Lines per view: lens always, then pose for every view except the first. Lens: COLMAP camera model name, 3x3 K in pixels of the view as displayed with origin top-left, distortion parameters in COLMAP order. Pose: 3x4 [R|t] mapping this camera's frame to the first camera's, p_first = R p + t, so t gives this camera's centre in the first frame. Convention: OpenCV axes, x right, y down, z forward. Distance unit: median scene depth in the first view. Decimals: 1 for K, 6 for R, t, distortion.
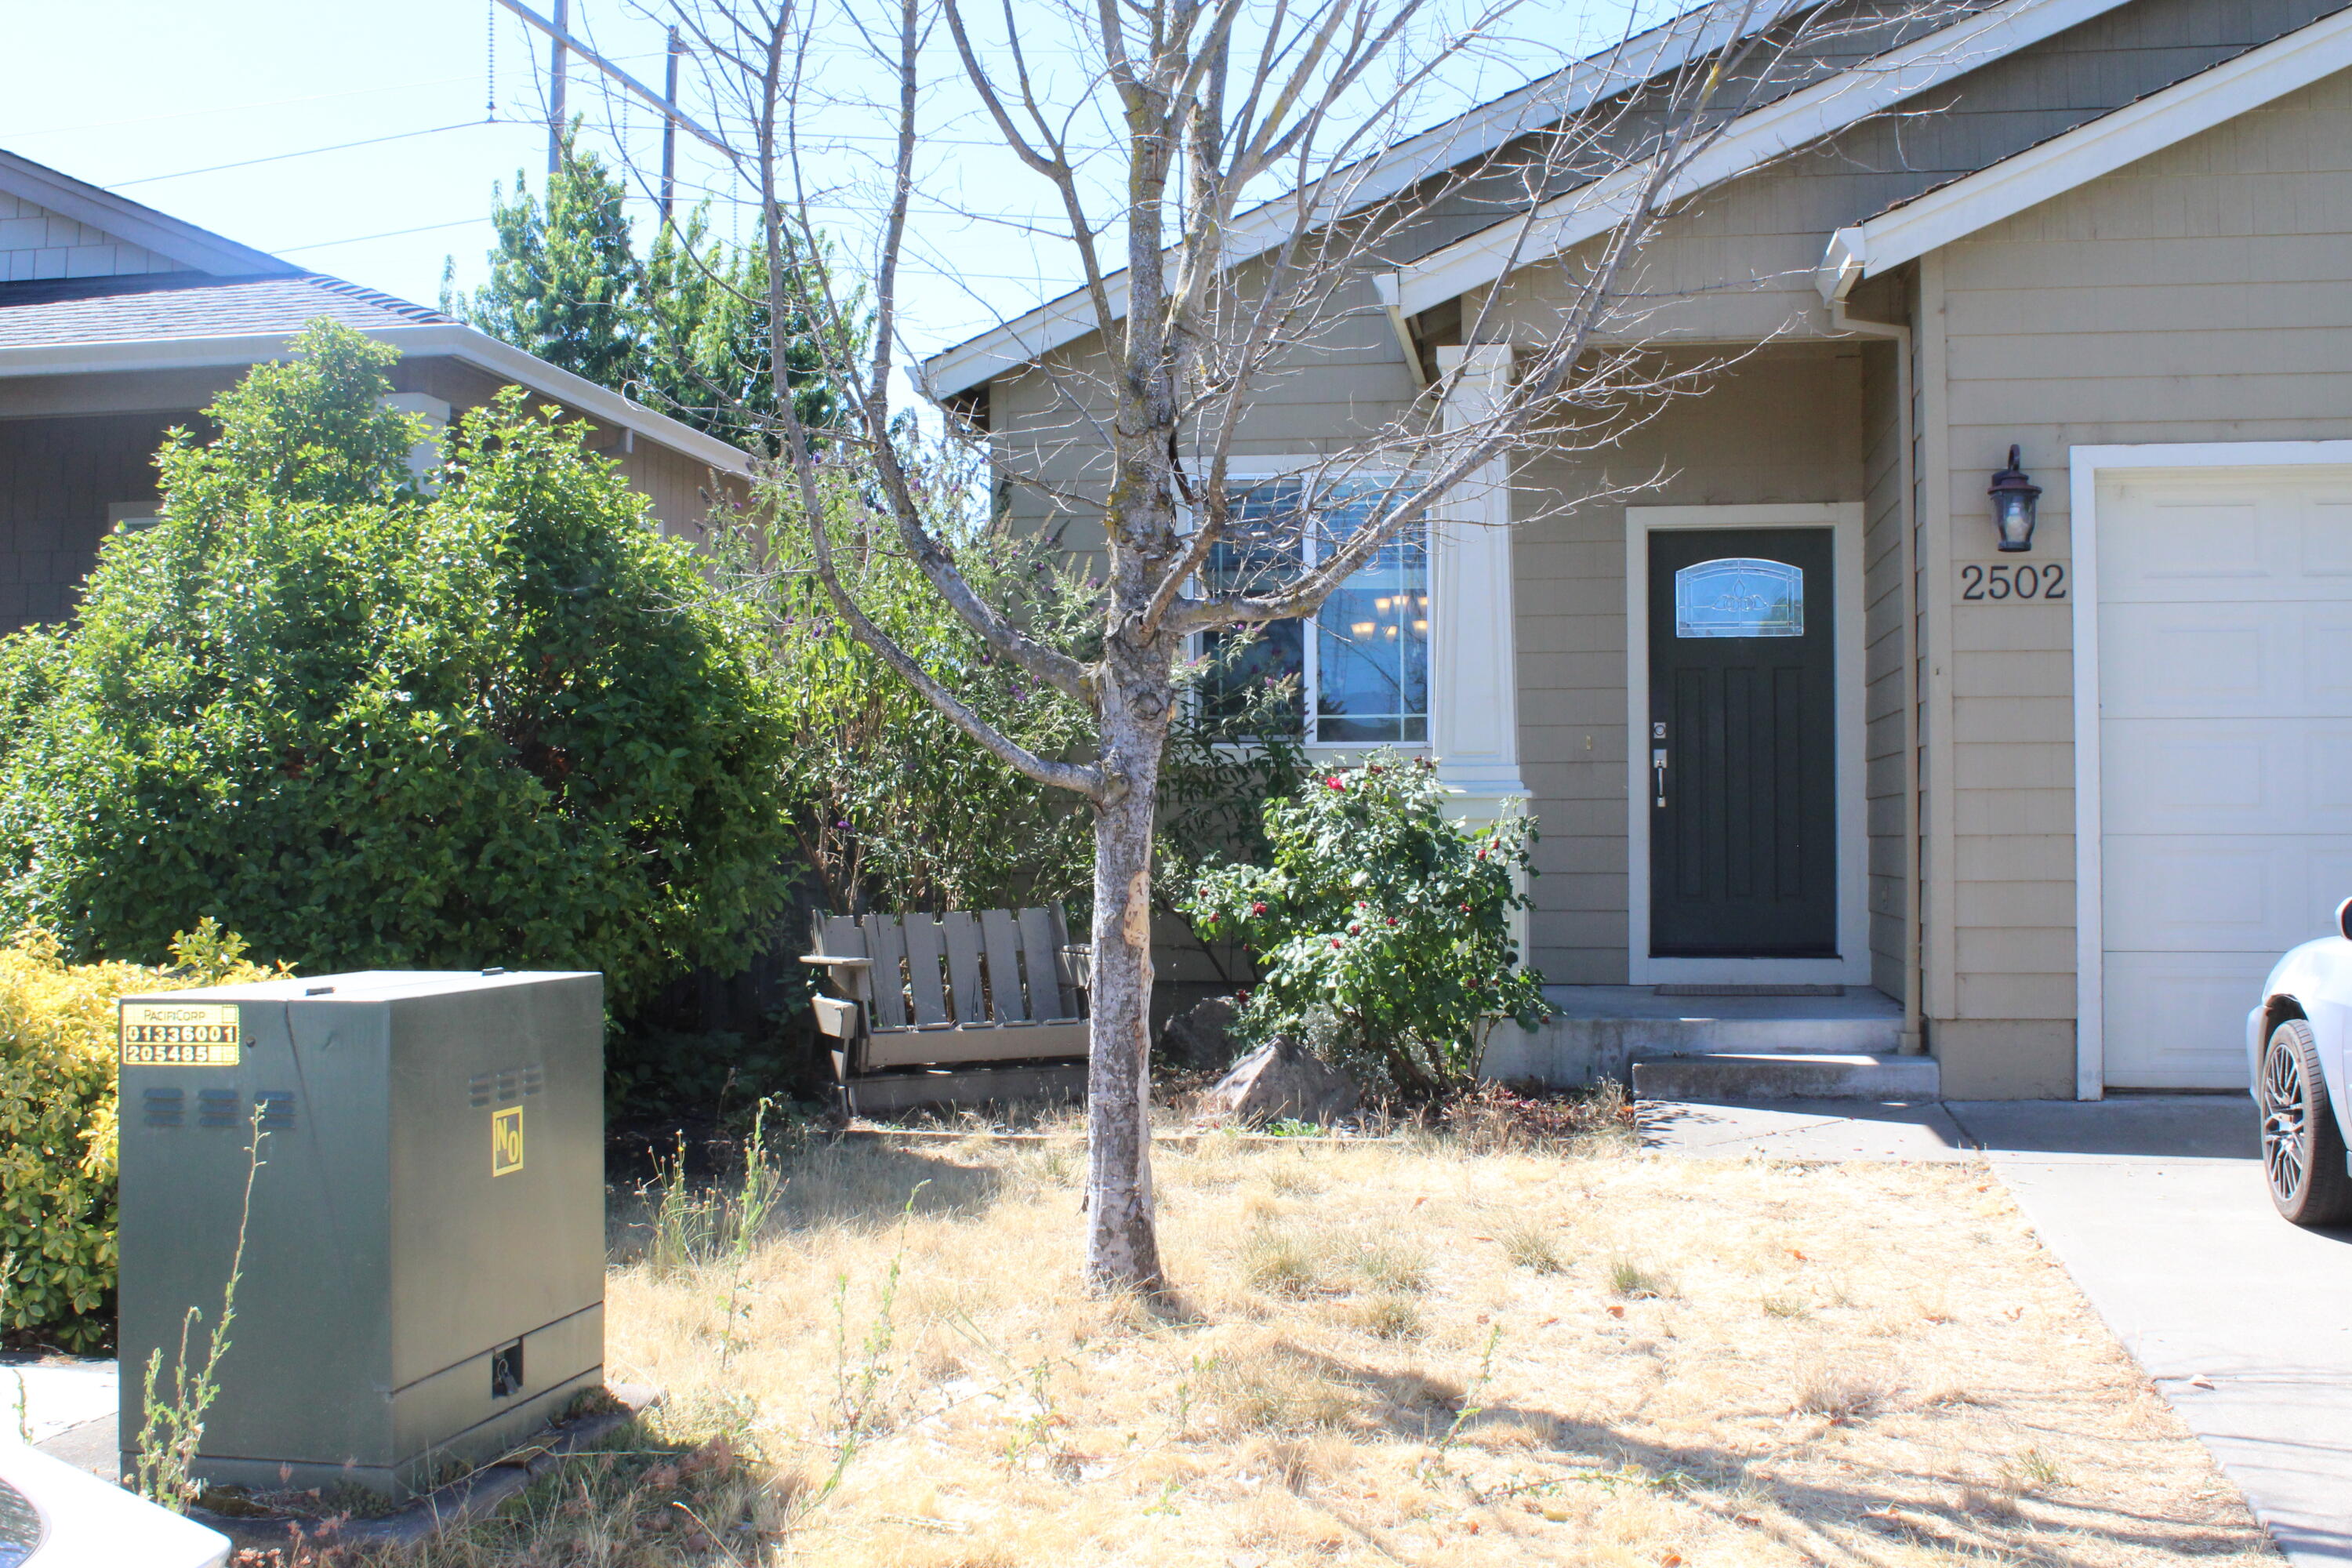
lens RADIAL K [[2436.2, 0, 1175.8], [0, 2436.2, 748.6], [0, 0, 1]] dist [-0.120277, 0.125606]
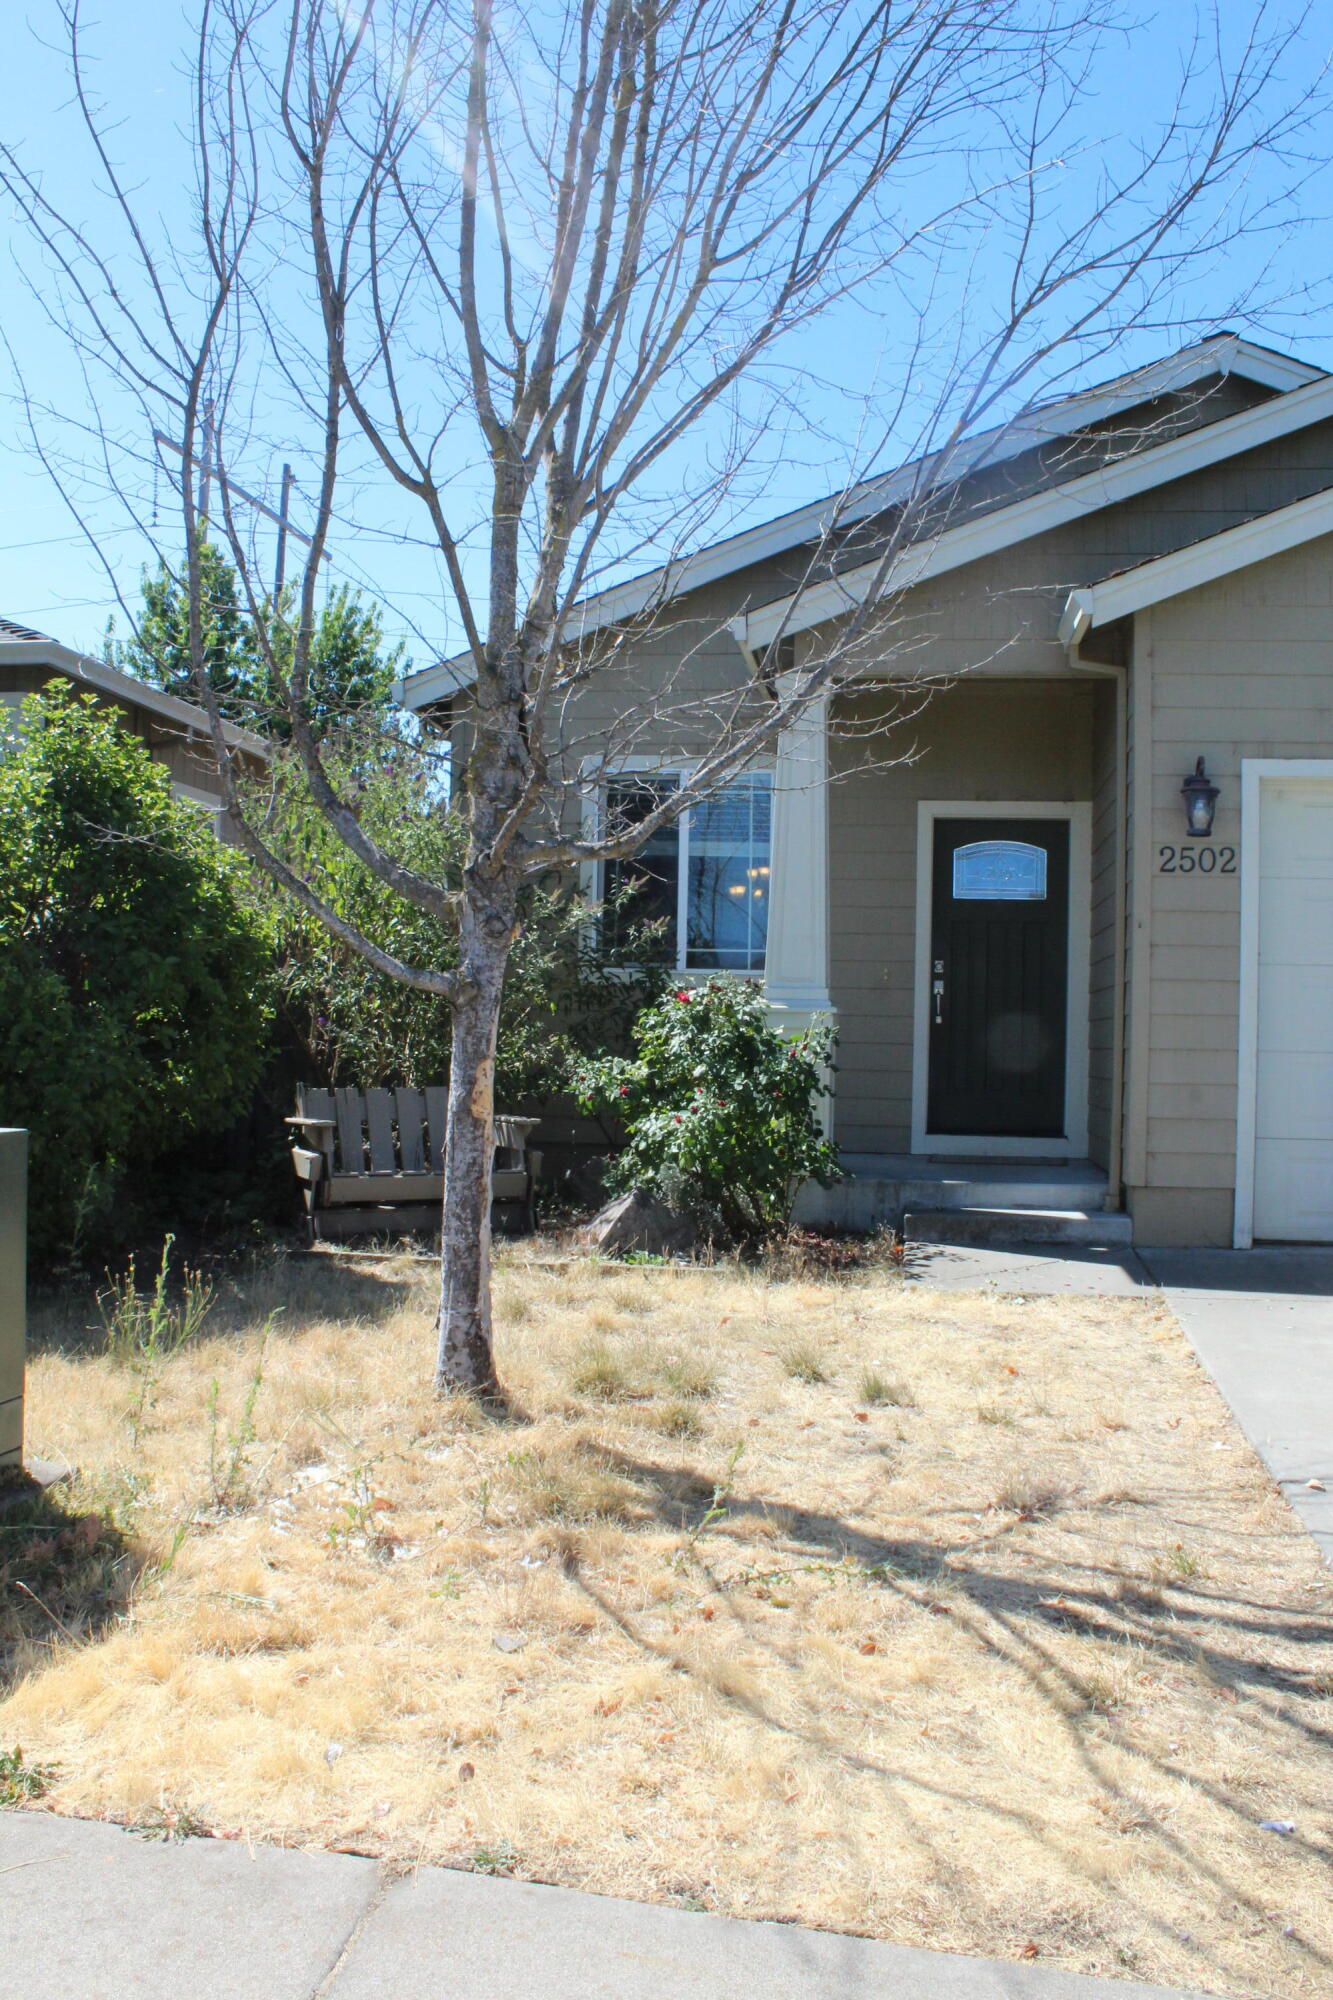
lens RADIAL K [[1680.8, 0, 666.5], [0, 1680.8, 1000.0], [0, 0, 1]] dist [-0.171393, 0.150855]
pose [[0.999460, 0.025908, 0.020189, 0.044455], [-0.026159, 0.999583, 0.012260, 0.005477], [-0.019863, -0.012781, 0.999721, 0.105763]]
